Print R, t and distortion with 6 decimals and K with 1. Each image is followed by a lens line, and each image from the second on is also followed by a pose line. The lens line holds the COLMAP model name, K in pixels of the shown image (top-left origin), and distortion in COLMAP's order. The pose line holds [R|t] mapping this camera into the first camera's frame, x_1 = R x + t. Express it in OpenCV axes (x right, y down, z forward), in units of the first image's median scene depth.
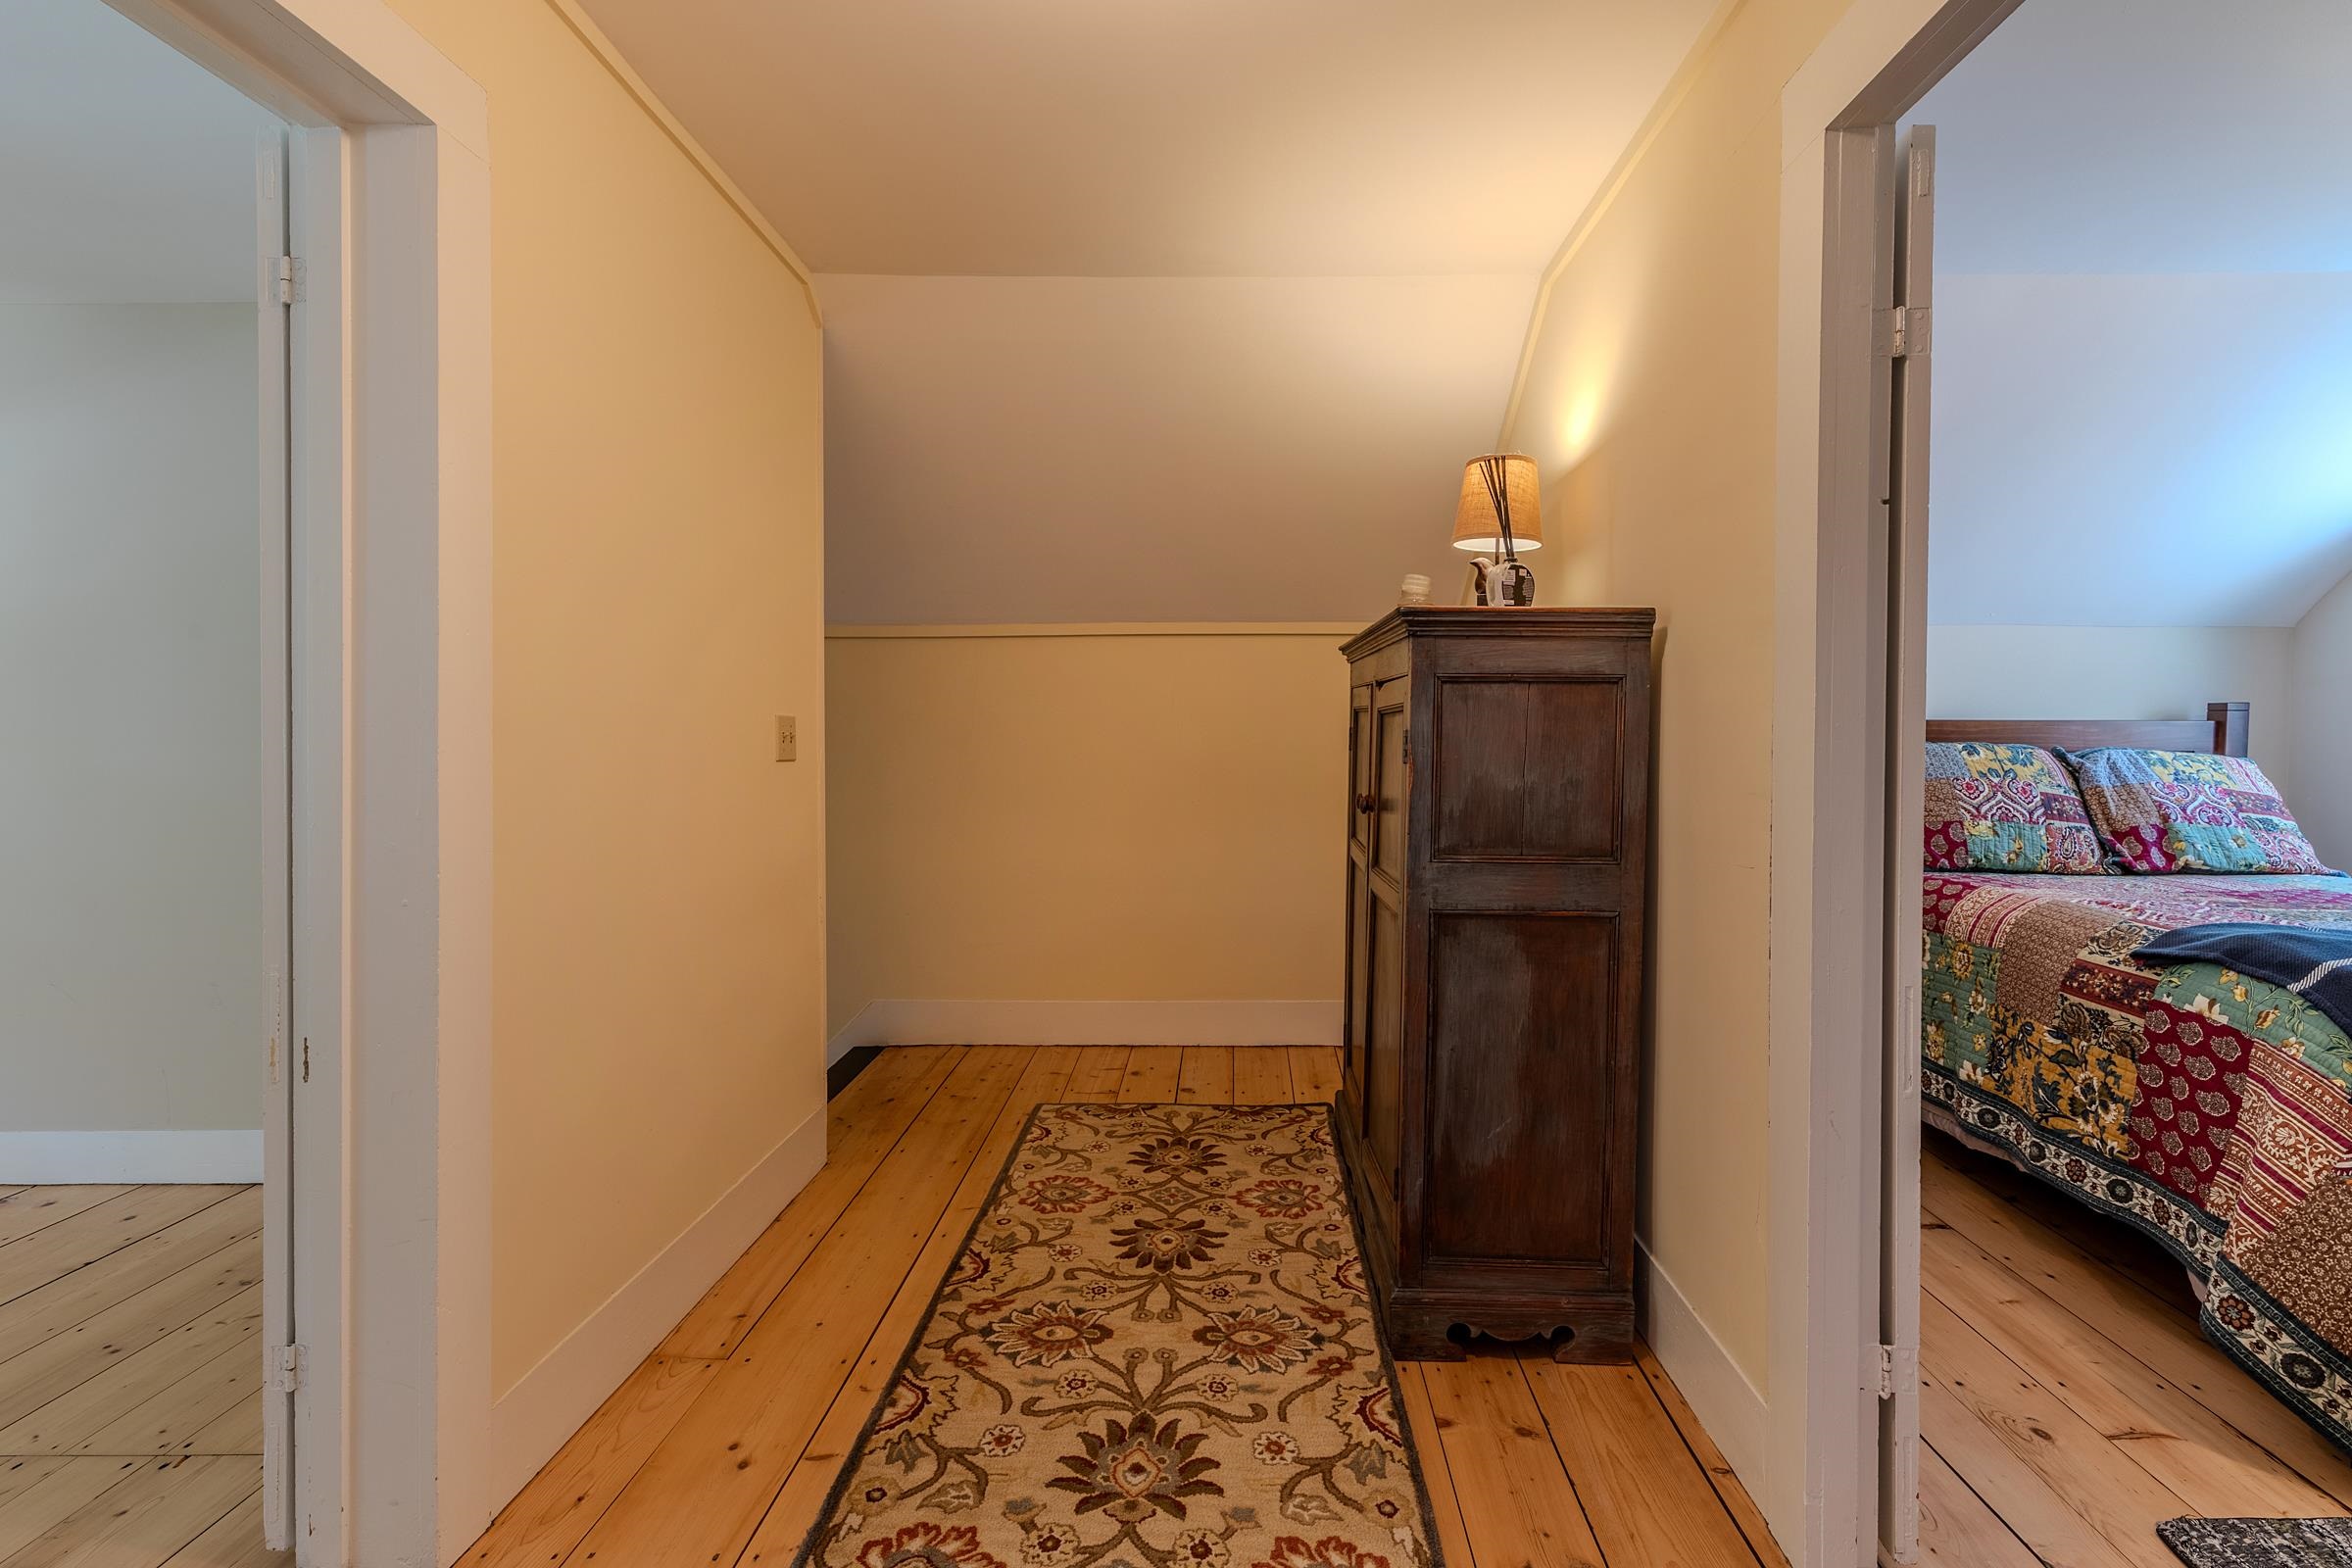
lens RADIAL K [[1067.0, 0, 1191.8], [0, 1067.0, 775.7], [0, 0, 1]] dist [0.004644, 0.000744]
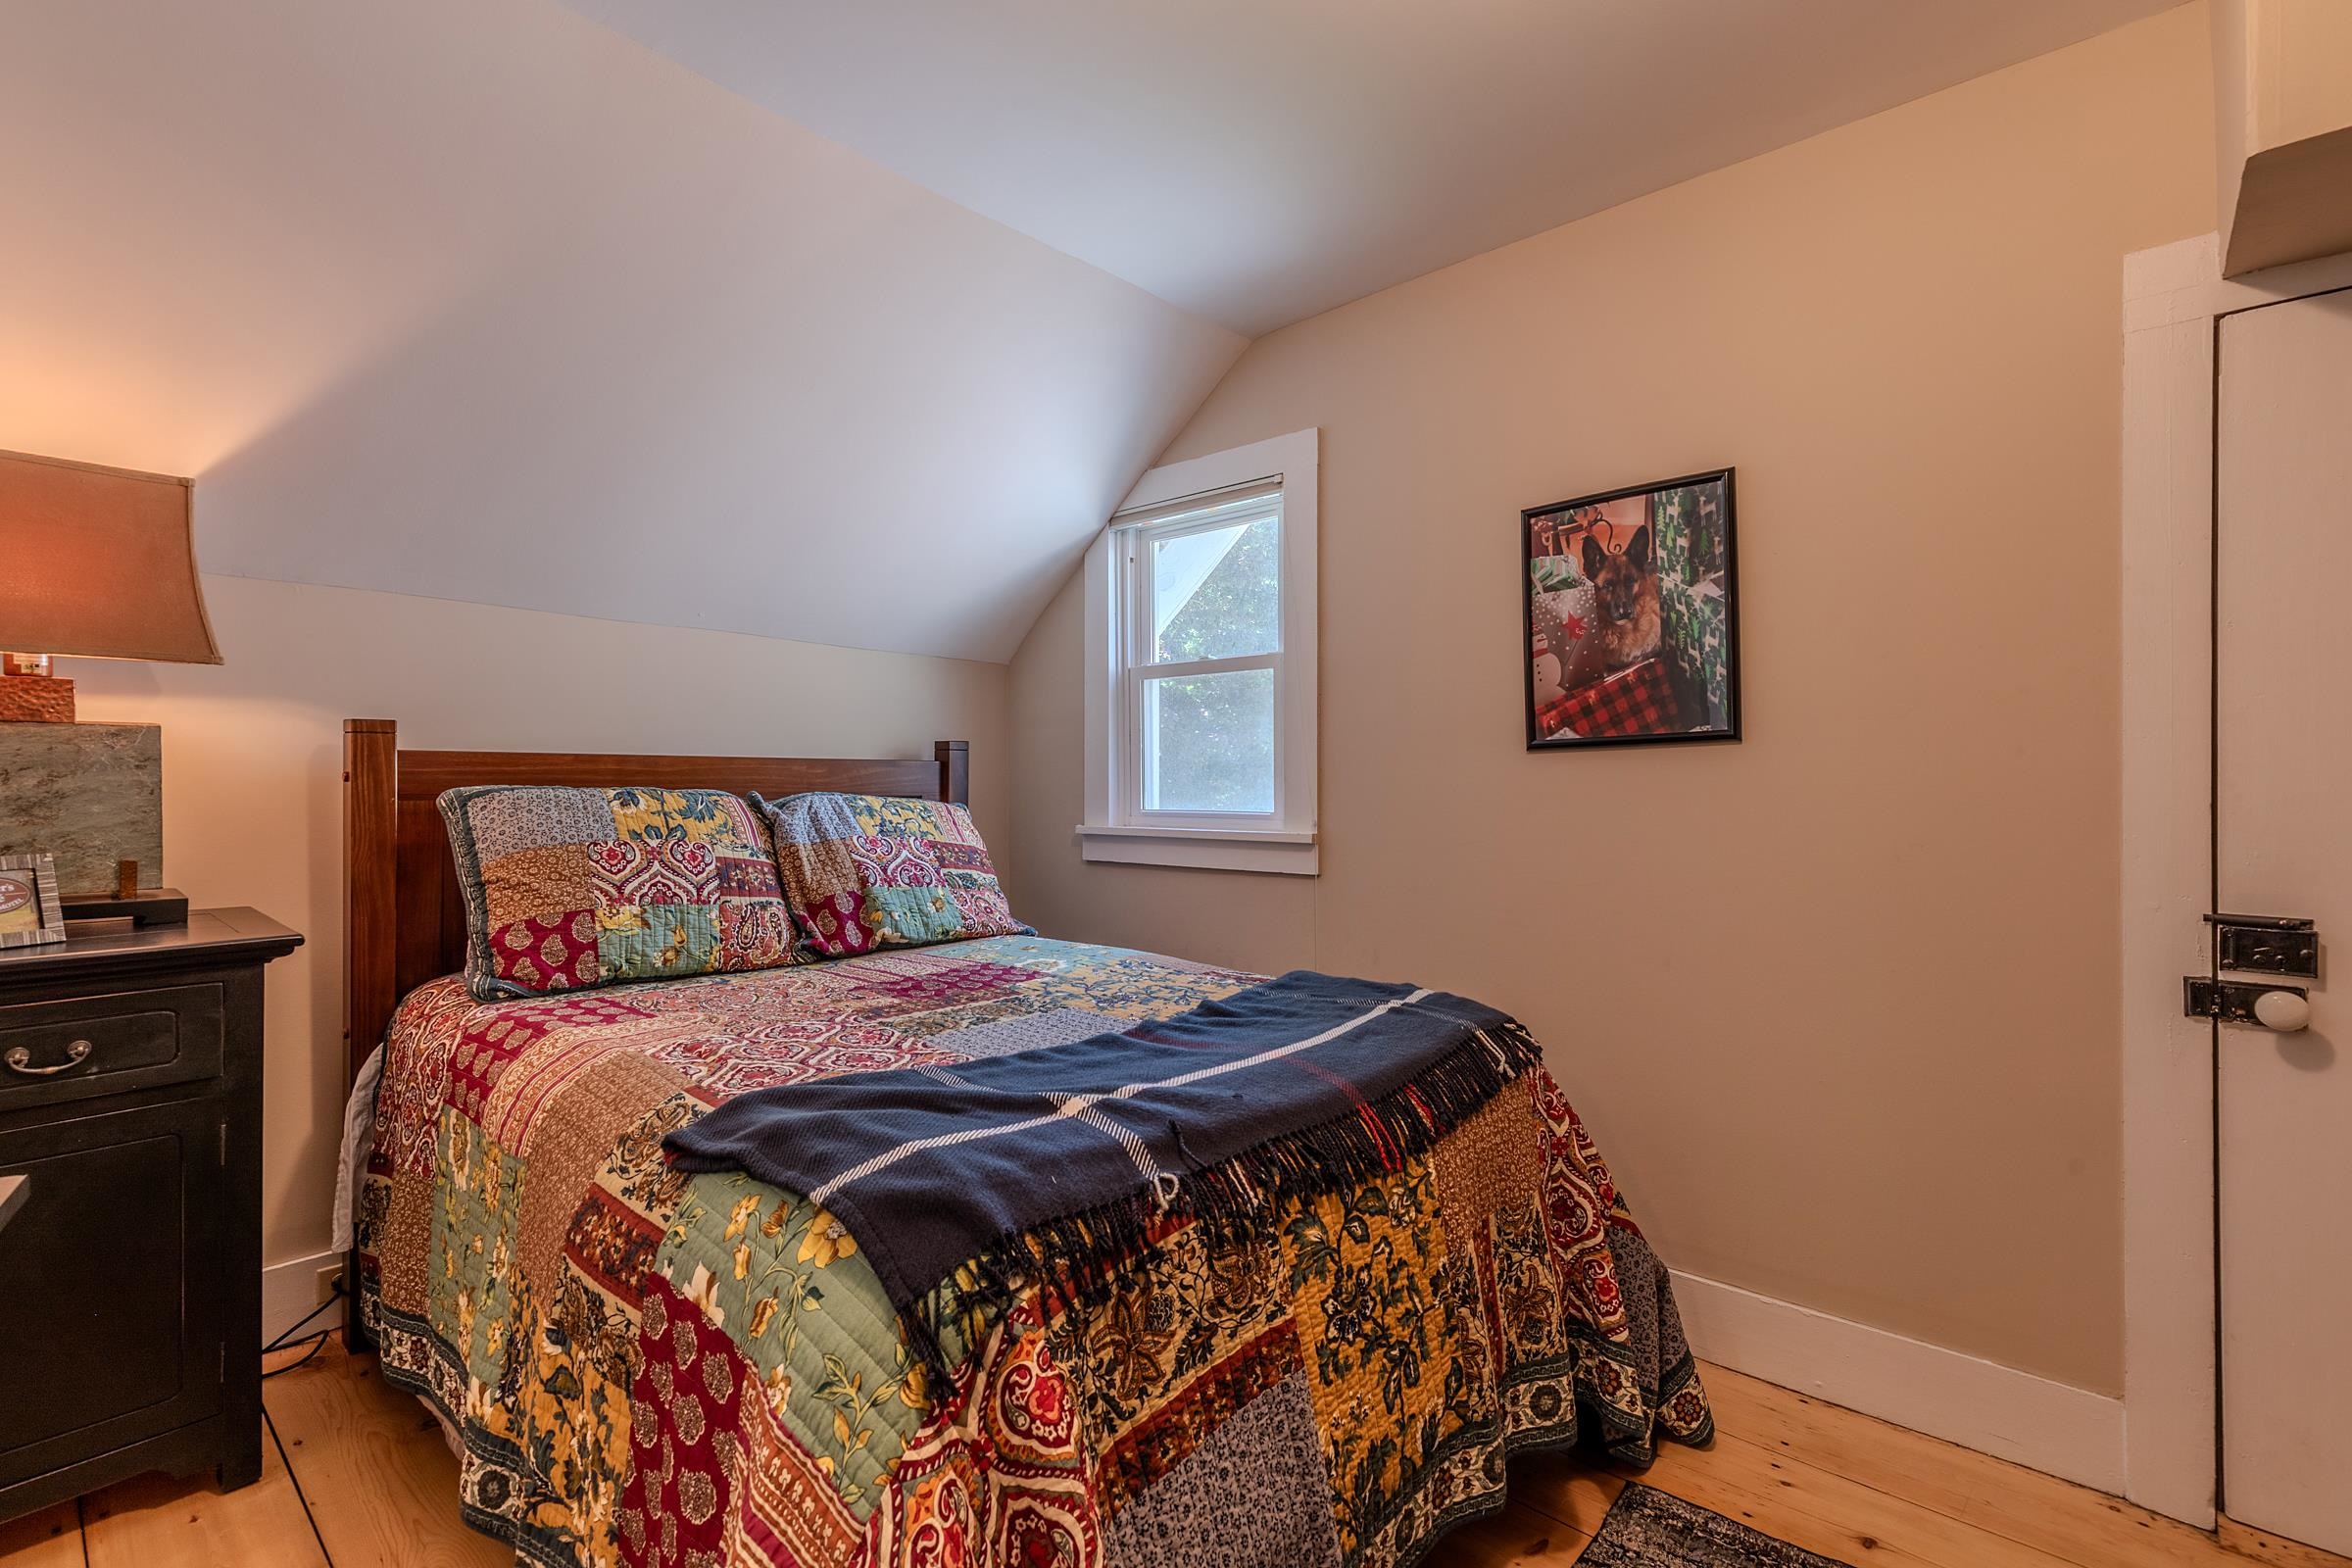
lens RADIAL K [[1067.0, 0, 1179.8], [0, 1067.0, 782.4], [0, 0, 1]] dist [0.004644, 0.000744]
pose [[0.646969, -0.002158, 0.762513, 0.460789], [0.027922, 0.999392, -0.020862, -0.010972], [-0.762005, 0.034788, 0.646636, 0.312399]]
